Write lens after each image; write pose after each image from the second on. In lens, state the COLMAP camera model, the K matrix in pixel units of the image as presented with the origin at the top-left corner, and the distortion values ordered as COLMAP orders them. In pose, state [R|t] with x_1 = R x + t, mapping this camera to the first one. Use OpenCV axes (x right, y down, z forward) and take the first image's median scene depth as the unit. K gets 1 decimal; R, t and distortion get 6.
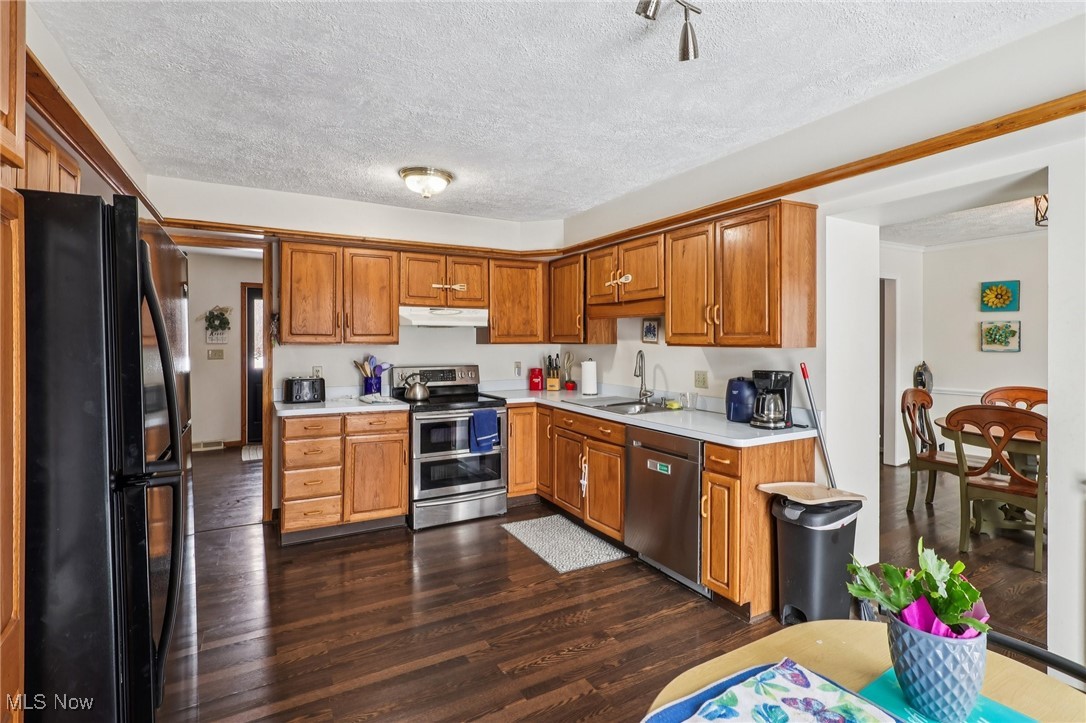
lens RADIAL K [[513.1, 0, 548.0], [0, 513.1, 346.4], [0, 0, 1]] dist [-0.010096, 0.003058]
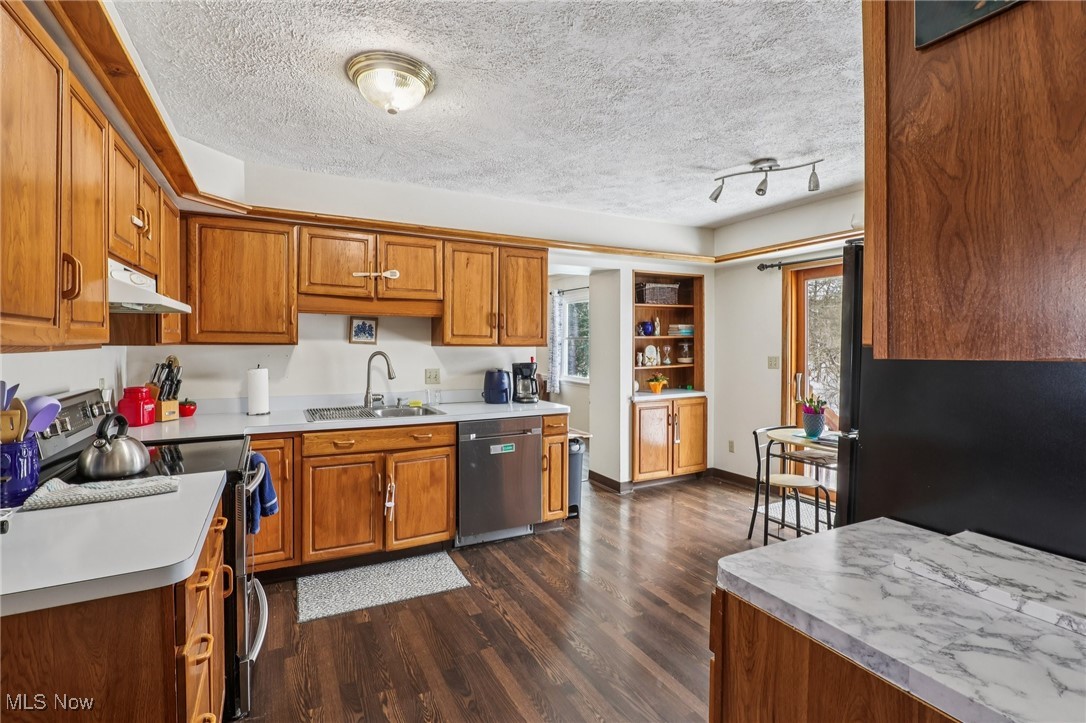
lens RADIAL K [[513.1, 0, 519.7], [0, 513.1, 359.6], [0, 0, 1]] dist [-0.010096, 0.003058]
pose [[0.063268, -0.032110, 0.997480, -0.763465], [0.007676, 0.999468, 0.031687, -0.005224], [-0.997967, 0.005652, 0.063481, 0.713038]]
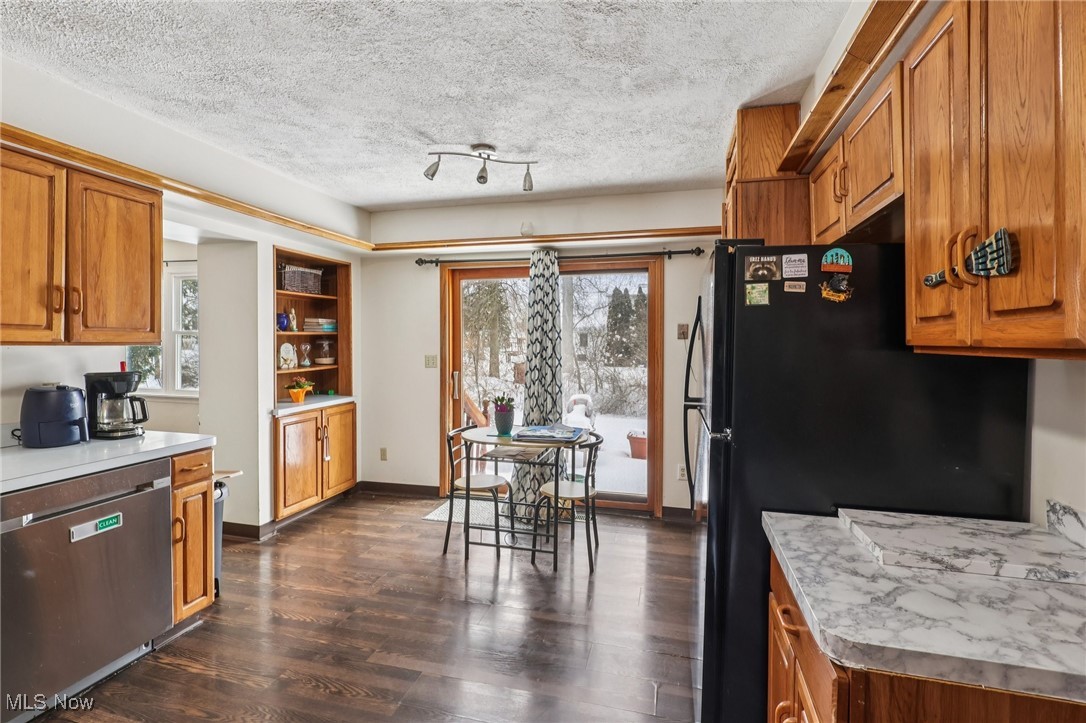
lens RADIAL K [[513.1, 0, 529.3], [0, 513.1, 349.6], [0, 0, 1]] dist [-0.010096, 0.003058]
pose [[-0.720562, -0.014556, 0.693237, -0.513223], [-0.000302, 0.999786, 0.020678, -0.006473], [-0.693390, 0.014690, -0.720413, 0.874134]]
